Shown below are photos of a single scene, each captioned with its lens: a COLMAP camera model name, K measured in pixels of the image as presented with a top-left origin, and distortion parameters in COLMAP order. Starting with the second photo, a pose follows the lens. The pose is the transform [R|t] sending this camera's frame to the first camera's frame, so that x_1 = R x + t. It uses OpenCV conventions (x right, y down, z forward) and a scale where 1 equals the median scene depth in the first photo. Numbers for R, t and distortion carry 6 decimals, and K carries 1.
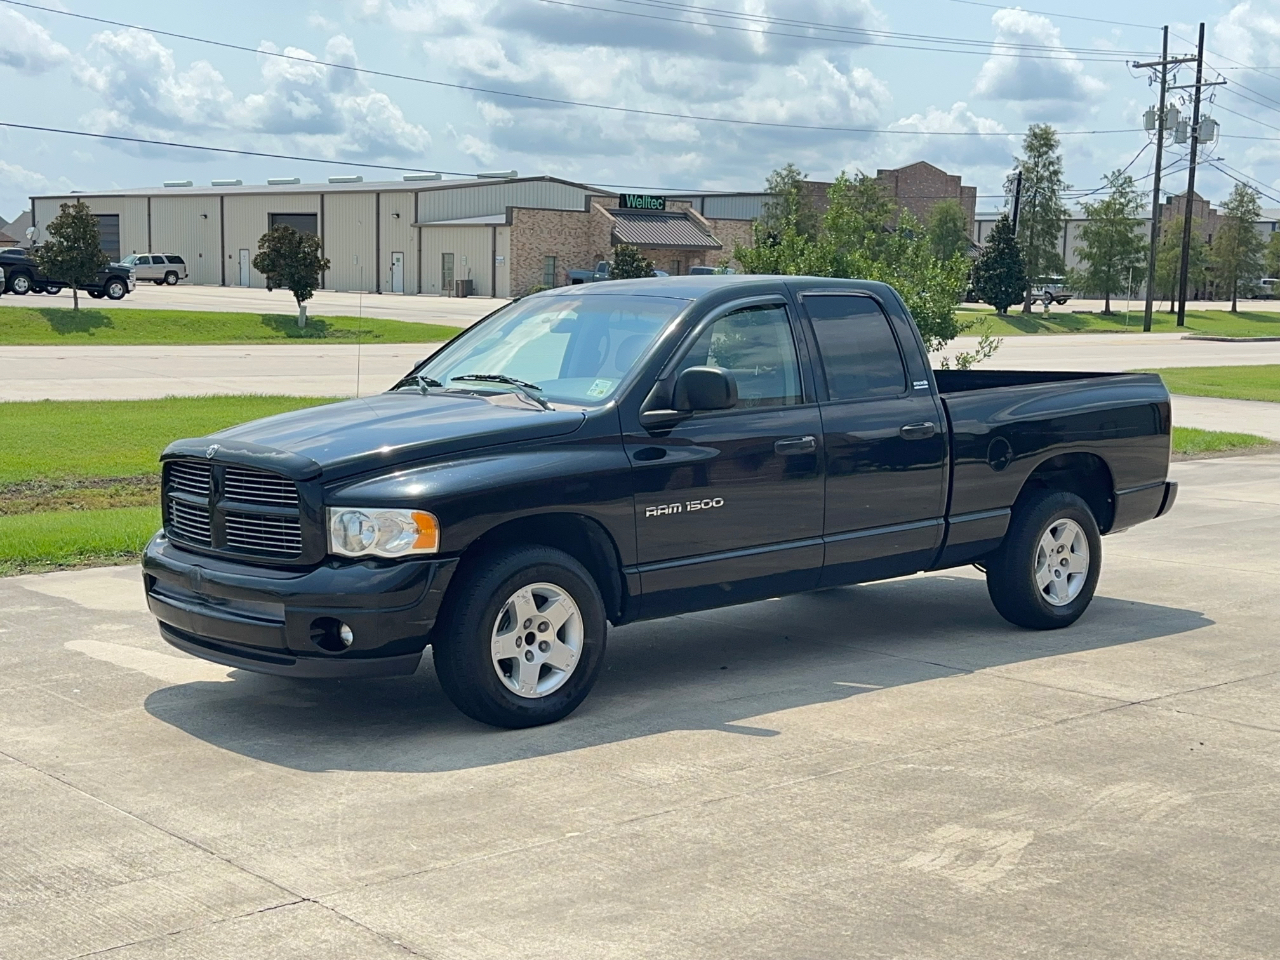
lens RADIAL K [[1744.8, 0, 633.7], [0, 1744.8, 482.8], [0, 0, 1]] dist [0.207196, -0.419133]
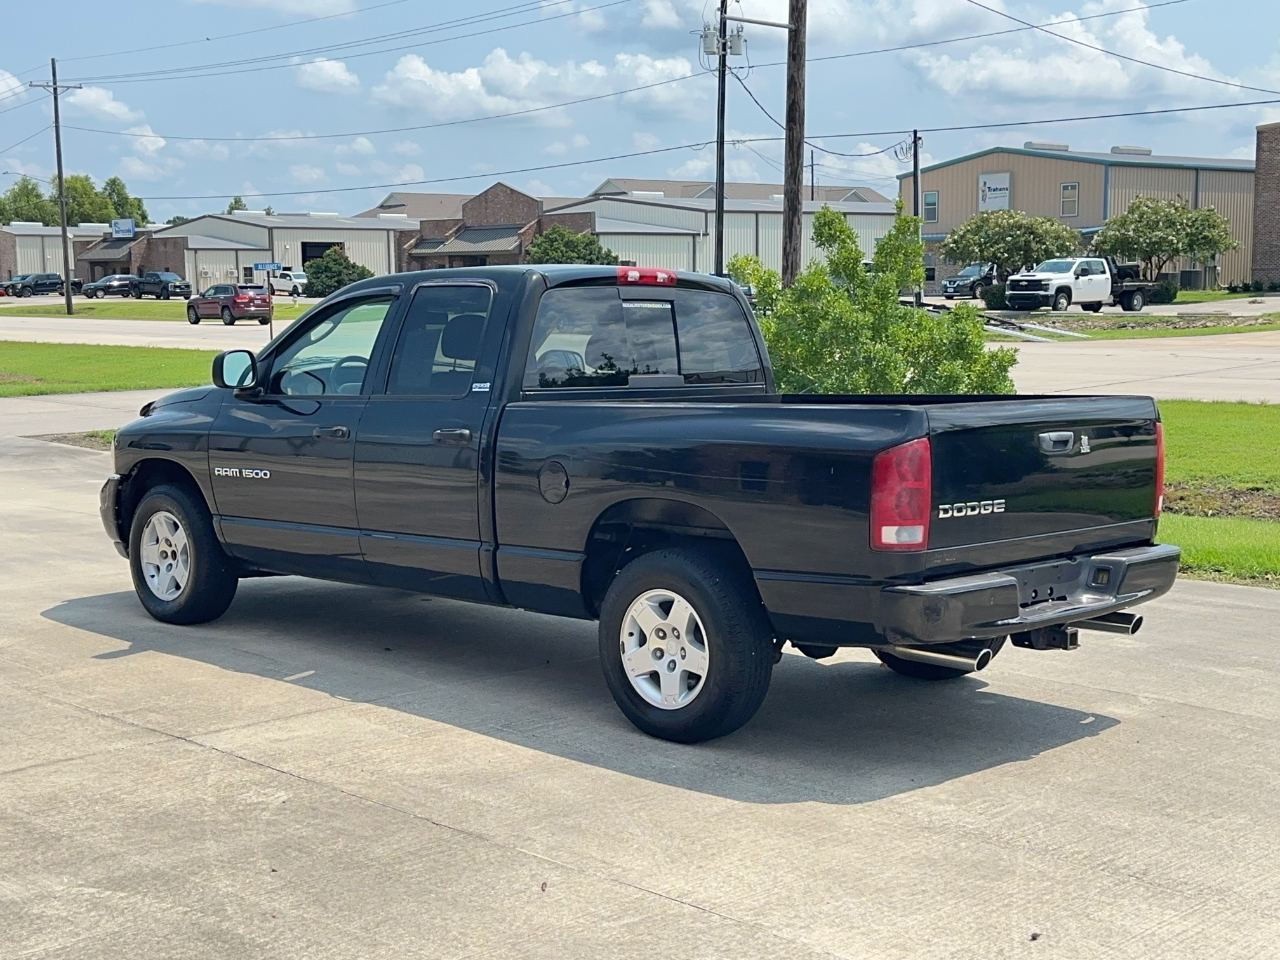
lens RADIAL K [[1744.8, 0, 633.7], [0, 1744.8, 482.8], [0, 0, 1]] dist [0.207196, -0.419133]
pose [[0.091671, 0.095422, -0.991207, 1.076851], [-0.103748, 0.990896, 0.085797, -0.094717], [0.990370, 0.094971, 0.100737, 1.029591]]
